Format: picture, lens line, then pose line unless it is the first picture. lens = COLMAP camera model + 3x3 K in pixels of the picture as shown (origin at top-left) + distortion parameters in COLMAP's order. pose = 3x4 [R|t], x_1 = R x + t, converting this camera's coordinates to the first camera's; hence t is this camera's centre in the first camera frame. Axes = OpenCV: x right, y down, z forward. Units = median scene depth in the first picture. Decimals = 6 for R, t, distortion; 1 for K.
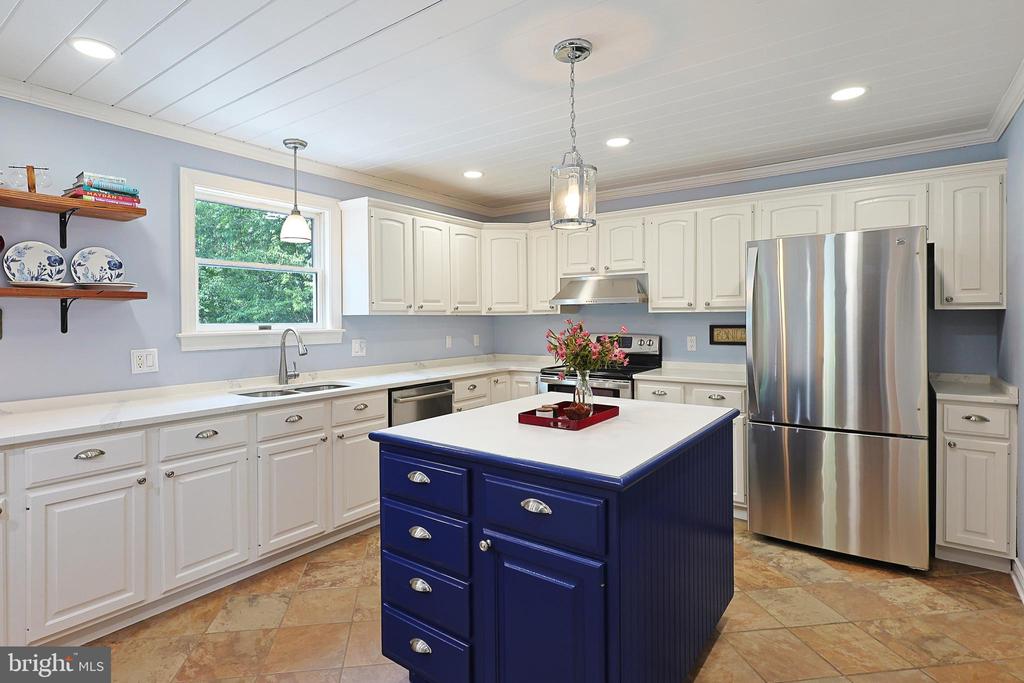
lens RADIAL K [[507.7, 0, 524.9], [0, 507.7, 323.2], [0, 0, 1]] dist [0.002605, -0.000282]
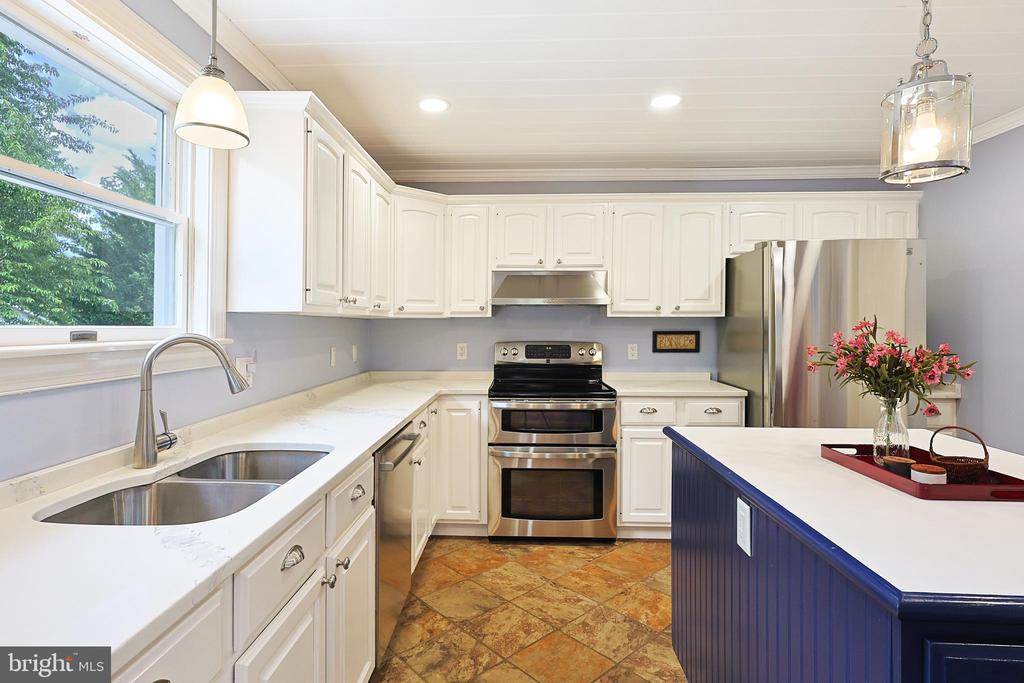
lens RADIAL K [[507.7, 0, 524.9], [0, 507.7, 323.2], [0, 0, 1]] dist [0.002605, -0.000282]
pose [[0.854307, 0.008135, 0.519705, -0.317866], [0.000050, 0.999876, -0.015733, 0.003683], [-0.519768, 0.013467, 0.854201, 0.342197]]
